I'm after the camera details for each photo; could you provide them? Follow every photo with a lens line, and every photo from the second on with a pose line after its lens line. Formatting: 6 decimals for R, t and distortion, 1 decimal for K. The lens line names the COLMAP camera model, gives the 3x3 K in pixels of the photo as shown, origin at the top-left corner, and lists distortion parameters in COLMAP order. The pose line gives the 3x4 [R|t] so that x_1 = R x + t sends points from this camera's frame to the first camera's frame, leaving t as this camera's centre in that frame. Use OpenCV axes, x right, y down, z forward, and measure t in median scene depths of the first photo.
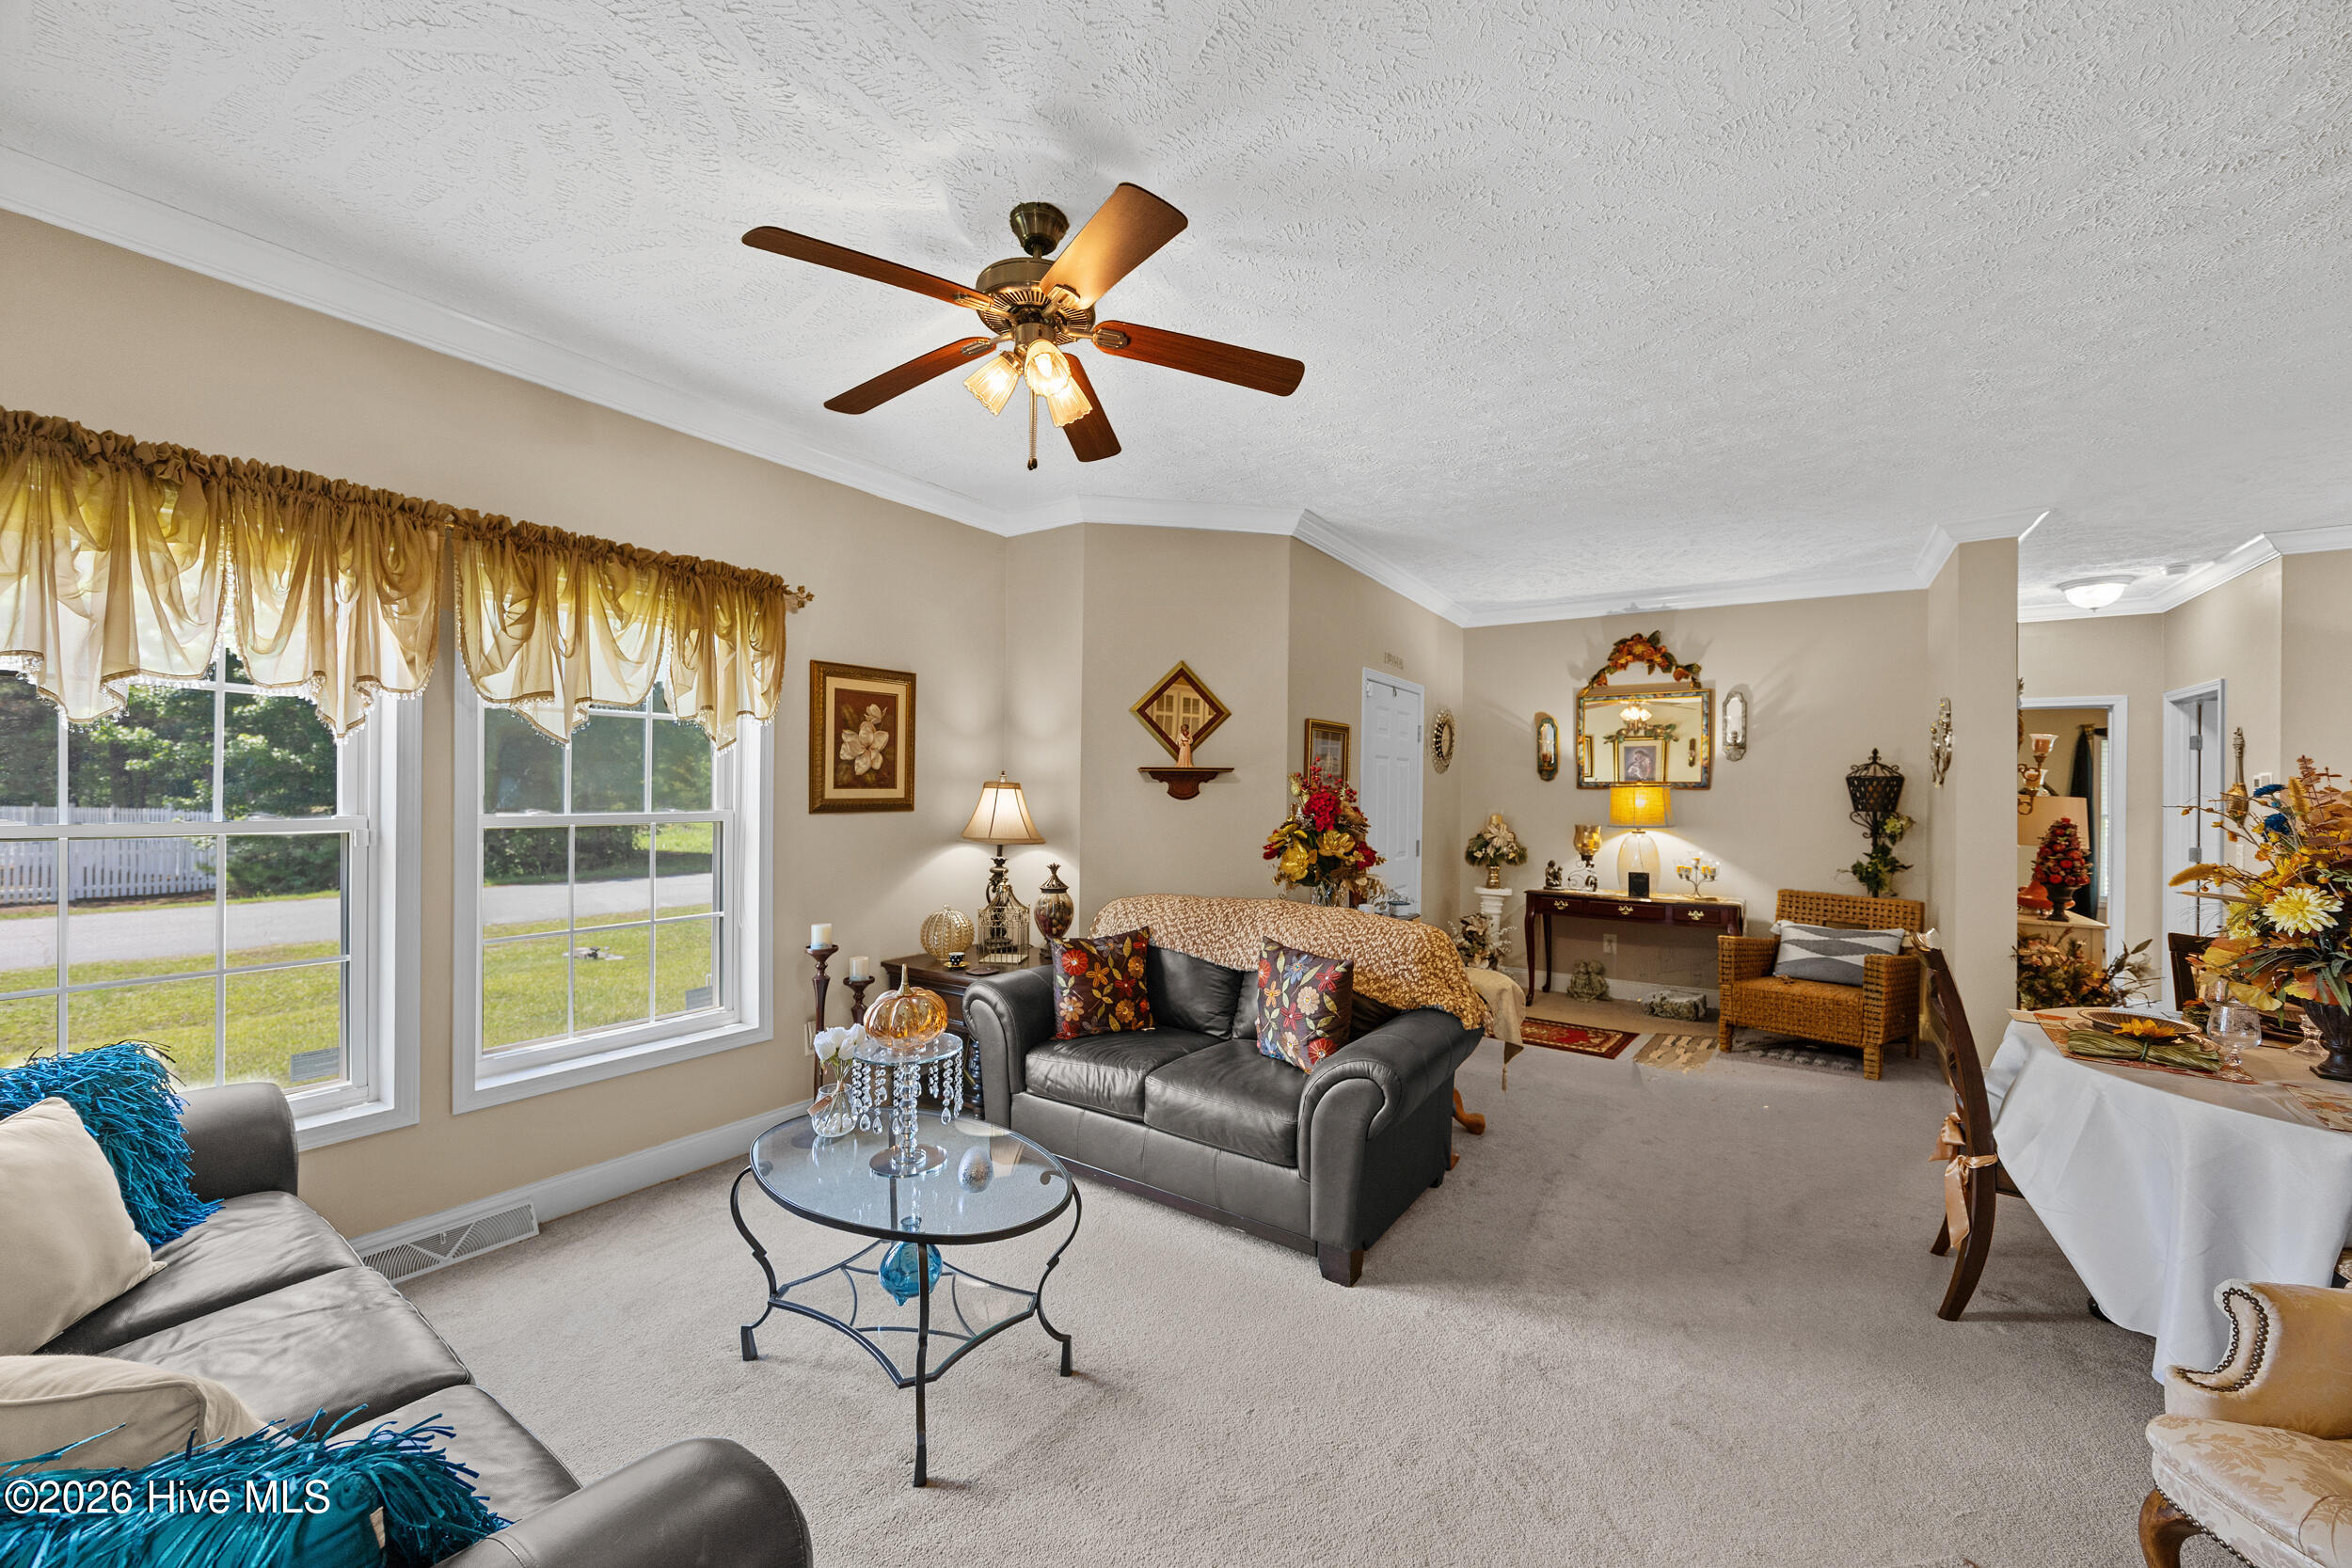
lens RADIAL K [[888.8, 0, 1187.4], [0, 888.8, 794.4], [0, 0, 1]] dist [-0.000142, -0.000308]
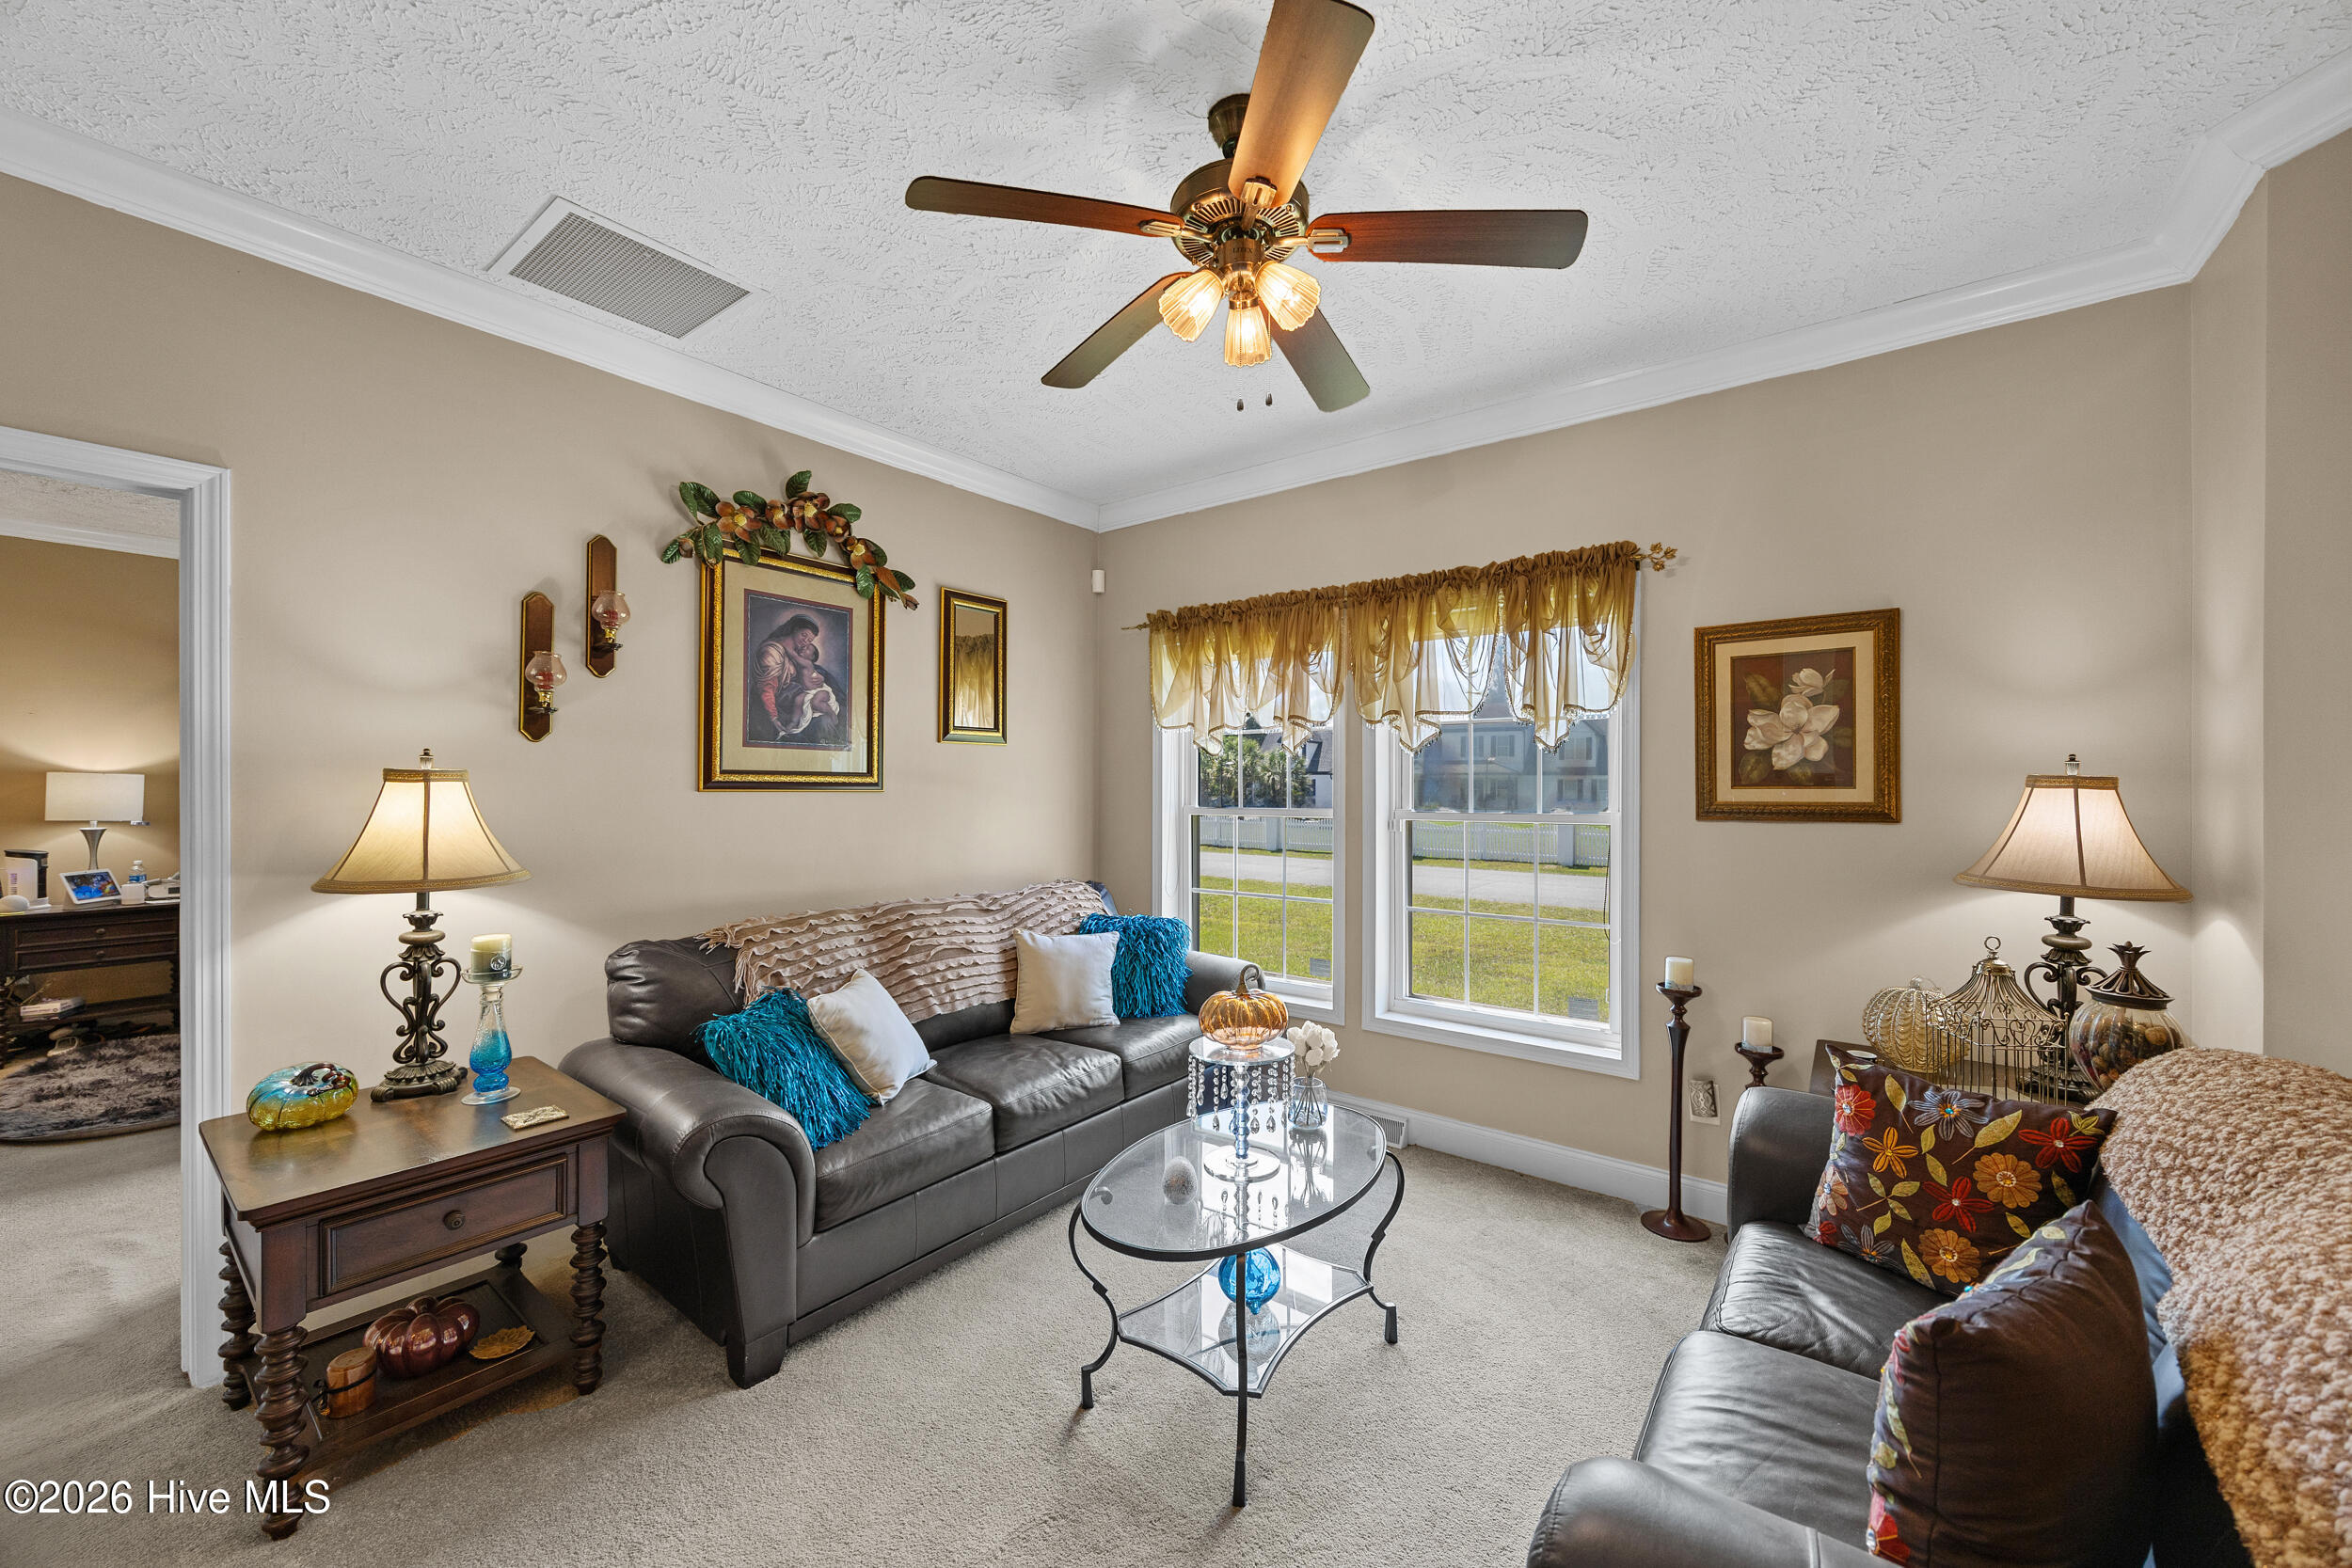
lens RADIAL K [[888.8, 0, 1176.1], [0, 888.8, 790.0], [0, 0, 1]] dist [-0.000142, -0.000308]
pose [[-0.061156, -0.003912, -0.998121, 0.278195], [-0.009931, 0.999945, -0.003311, 0.001499], [0.998079, 0.009710, -0.061192, 0.400737]]
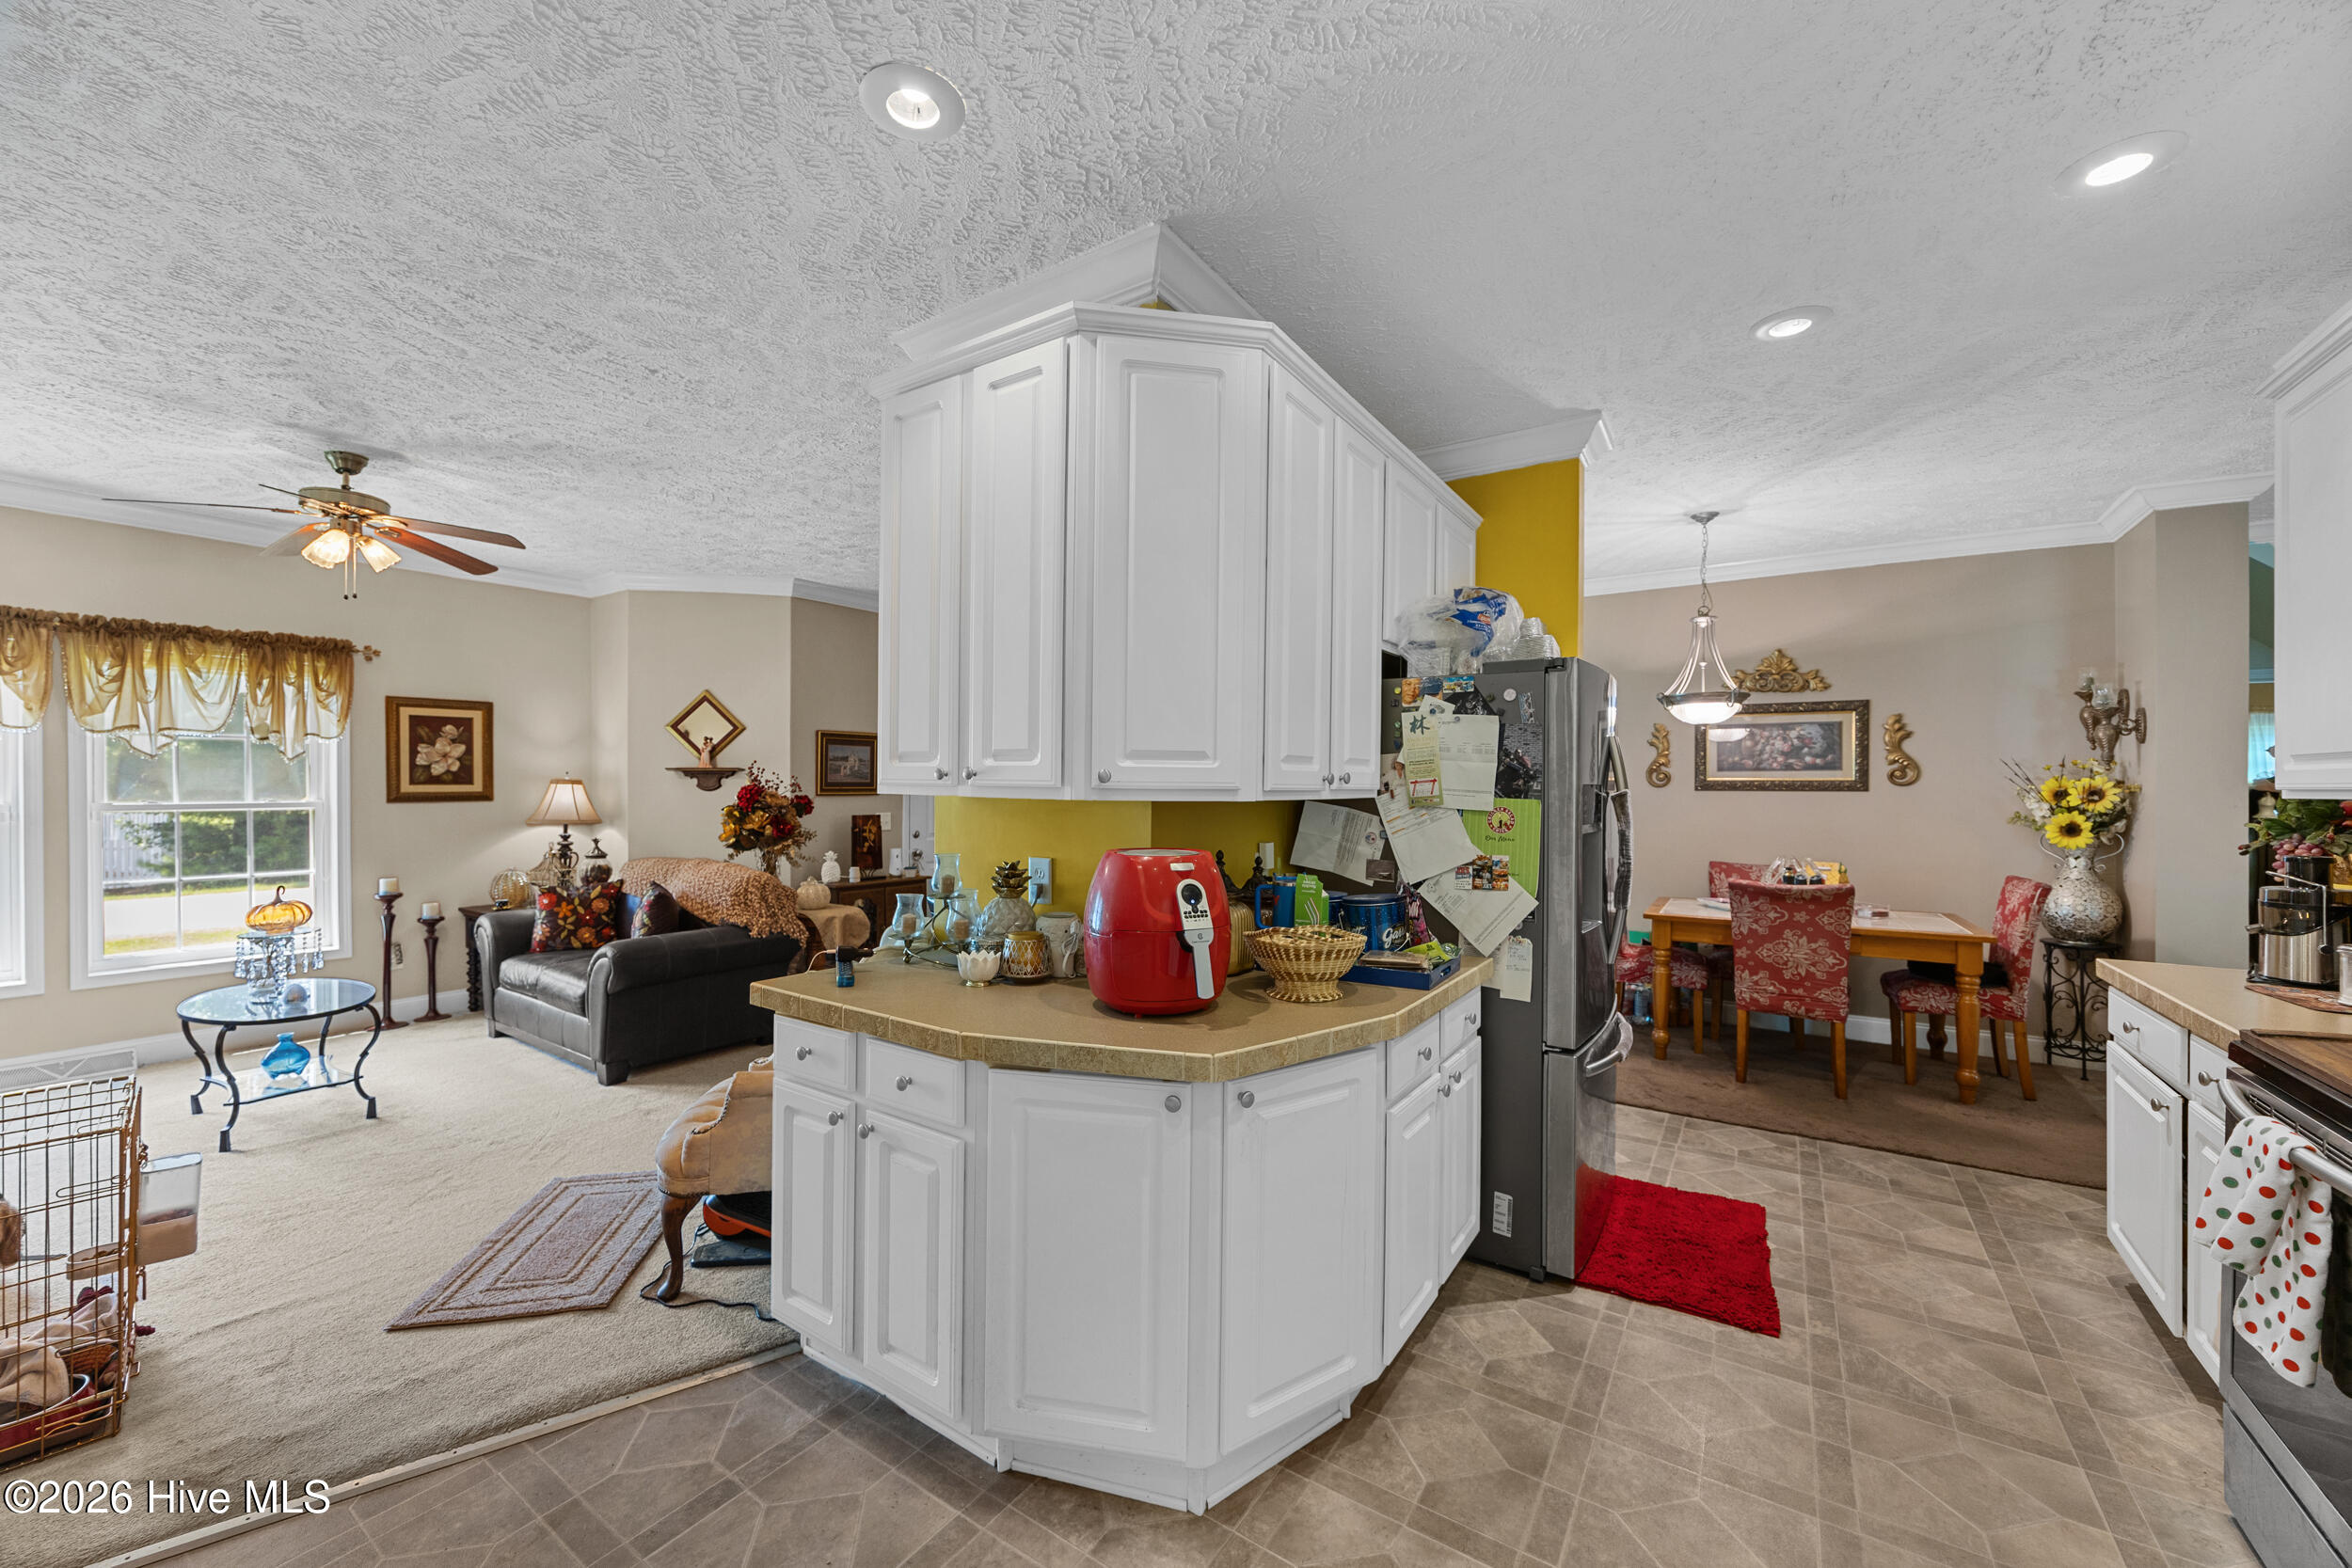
lens RADIAL K [[888.8, 0, 1180.6], [0, 888.8, 791.9], [0, 0, 1]] dist [-0.000142, -0.000308]
pose [[0.999967, -0.008122, -0.000376, 0.593288], [0.008122, 0.999967, 0.000608, 0.009748], [0.000371, -0.000611, 1.000000, -0.301806]]
